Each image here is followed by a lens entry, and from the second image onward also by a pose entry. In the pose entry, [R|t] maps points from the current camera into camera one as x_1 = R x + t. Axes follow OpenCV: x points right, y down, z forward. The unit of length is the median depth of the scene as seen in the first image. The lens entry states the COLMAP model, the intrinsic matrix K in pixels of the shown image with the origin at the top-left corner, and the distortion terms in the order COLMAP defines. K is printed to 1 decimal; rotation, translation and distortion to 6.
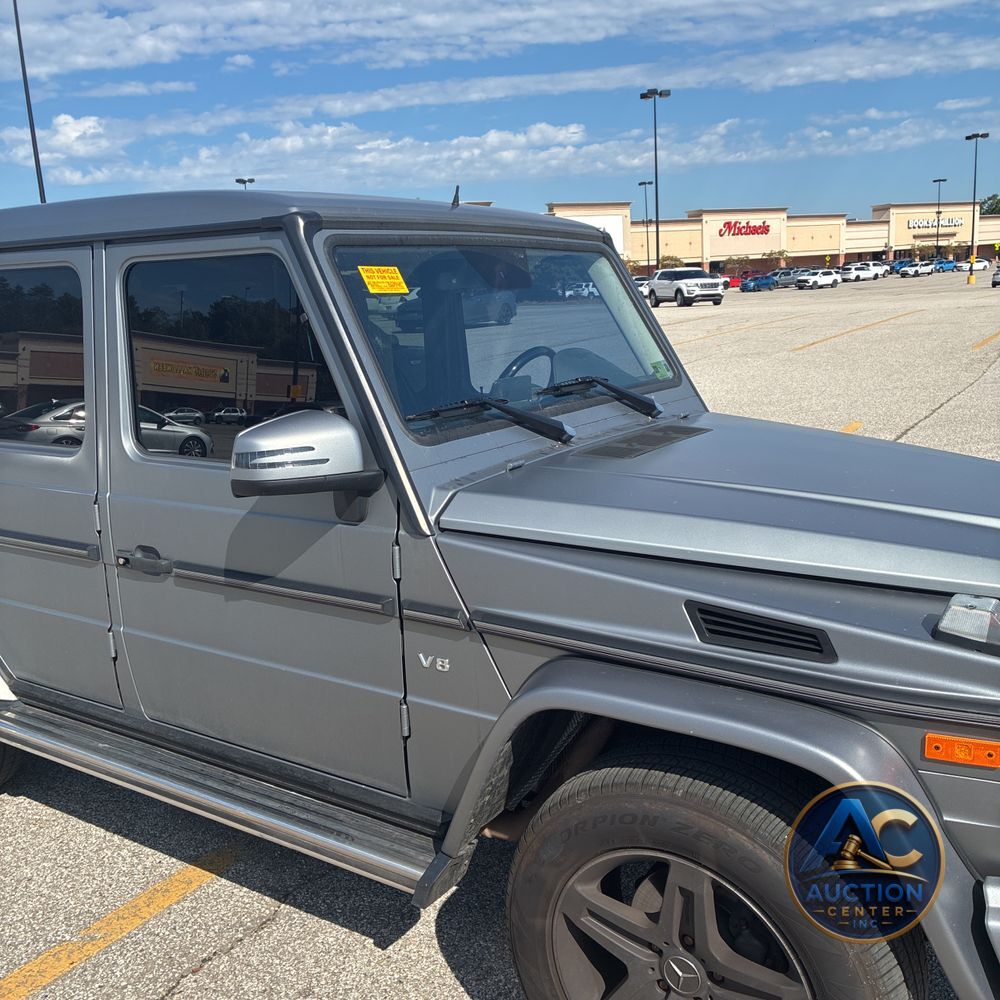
lens RADIAL K [[1006.3, 0, 501.1], [0, 1006.3, 495.2], [0, 0, 1]] dist [0.043664, -0.033494]
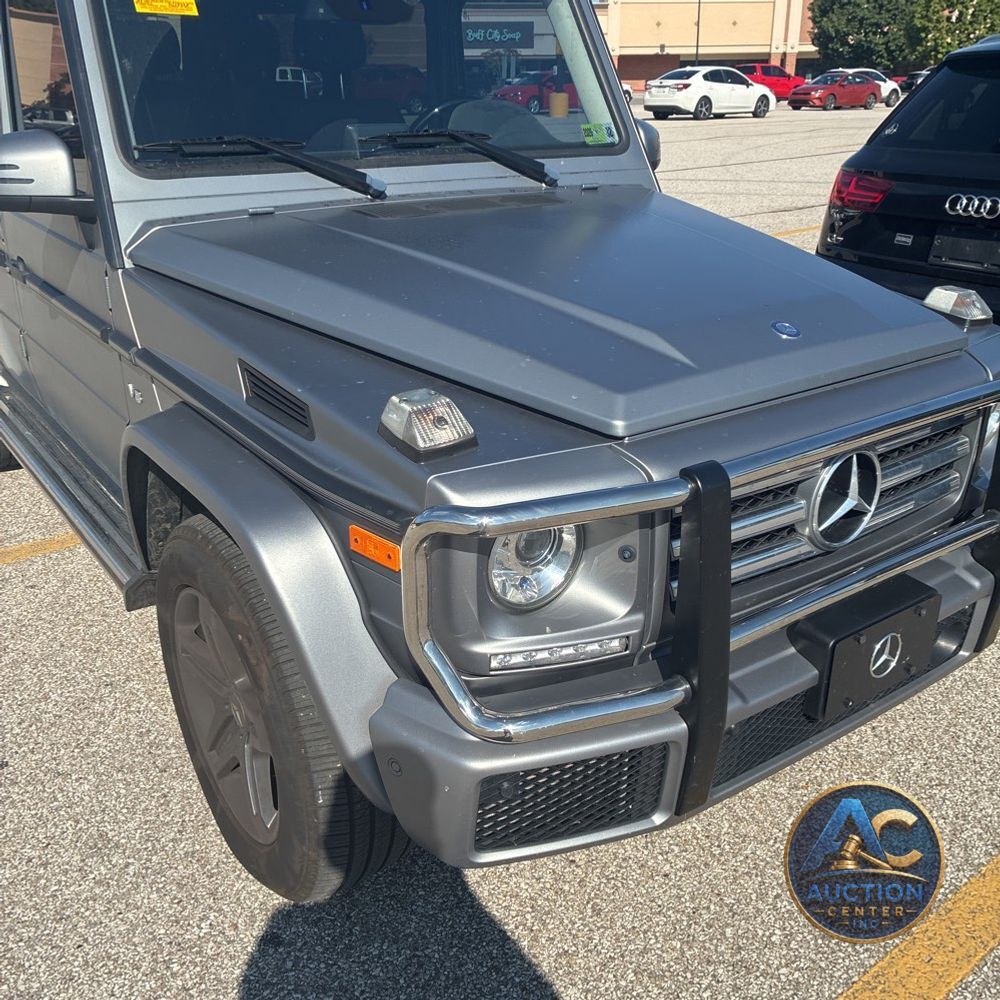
lens RADIAL K [[1005.6, 0, 504.4], [0, 1005.6, 489.6], [0, 0, 1]] dist [0.008714, 0.029885]
pose [[0.937451, 0.183756, -0.295666, 0.505127], [-0.117075, 0.966280, 0.229340, -0.017855], [0.327839, -0.180380, 0.927354, 0.111810]]
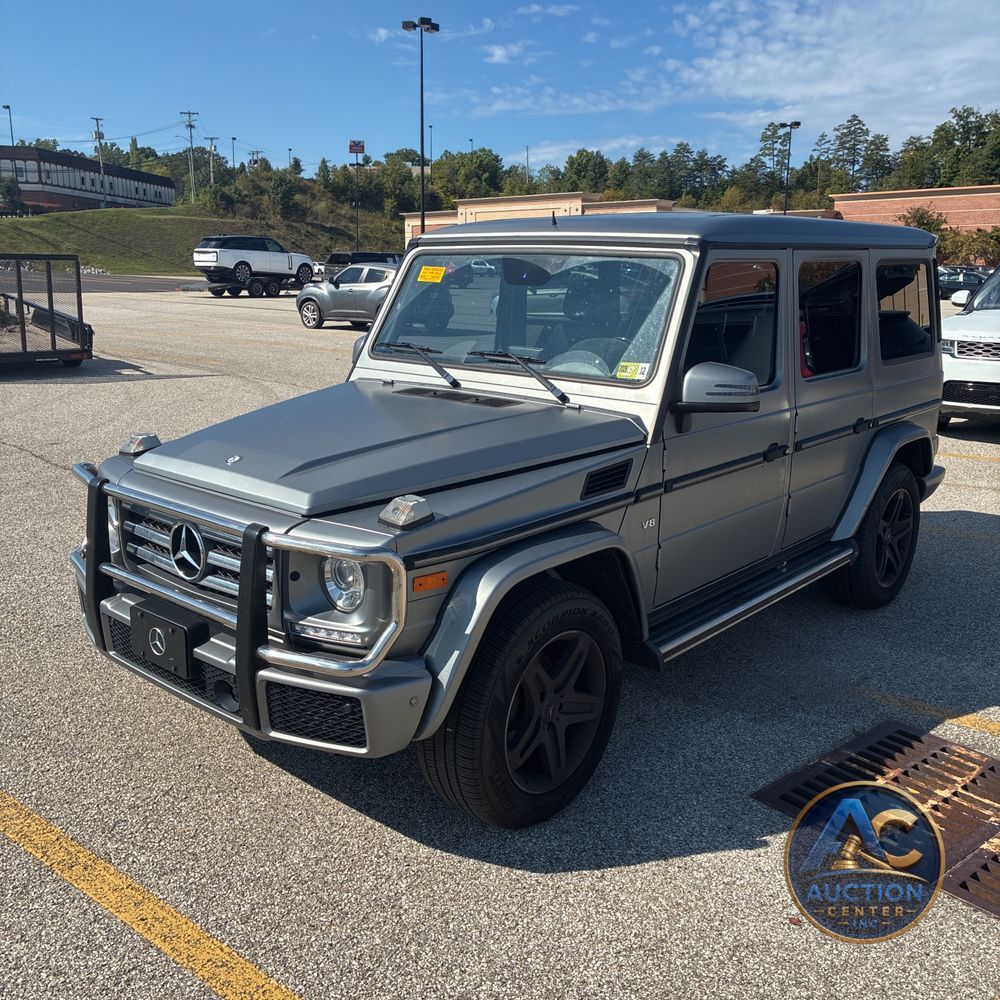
lens RADIAL K [[1006.3, 0, 501.1], [0, 1006.3, 495.2], [0, 0, 1]] dist [0.043664, -0.033494]
pose [[-0.133794, 0.267418, -0.954247, 1.564062], [-0.199155, 0.936005, 0.290229, -0.356673], [0.970792, 0.228873, -0.071975, 1.214010]]
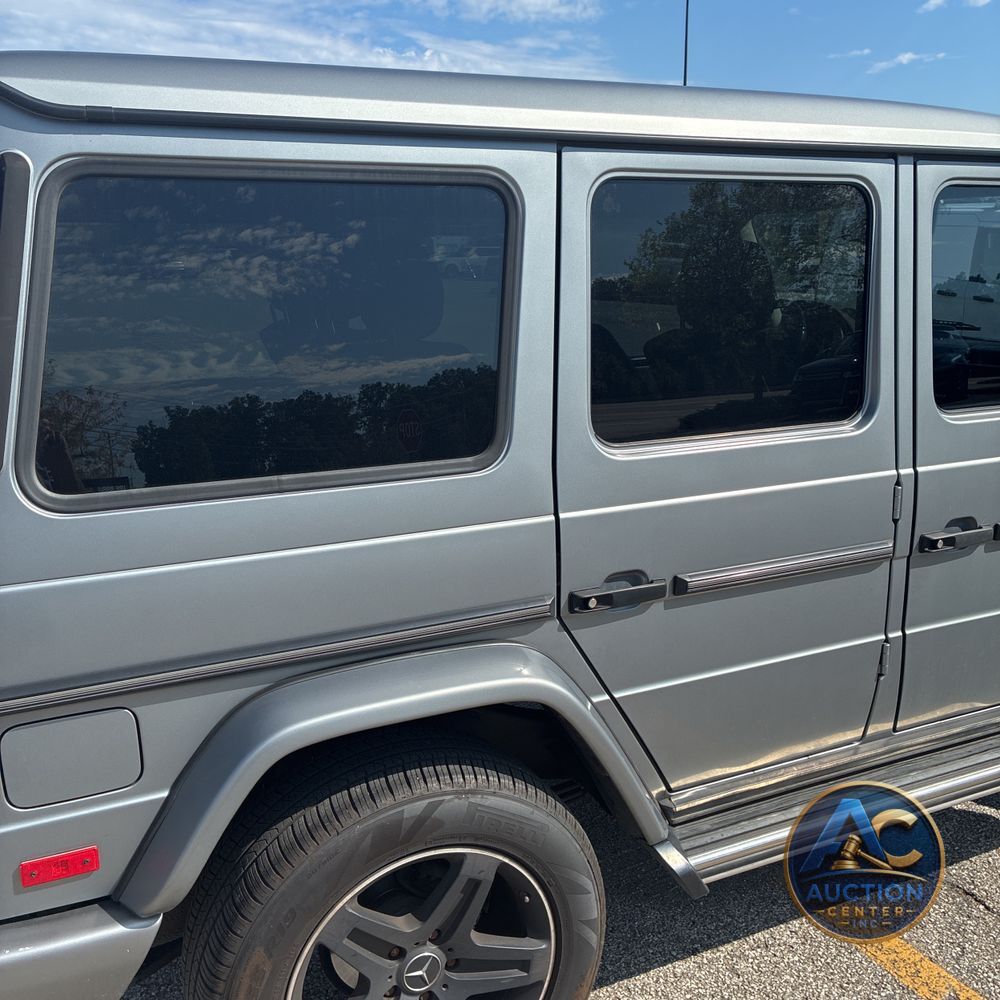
lens RADIAL K [[1012.9, 0, 500.0], [0, 1012.9, 500.0], [0, 0, 1]] dist [0.017421, 0.008268]
pose [[0.520338, -0.165561, 0.837758, -1.274709], [0.163701, 0.982171, 0.092424, -0.108612], [-0.838123, 0.089050, 0.538163, 0.854575]]
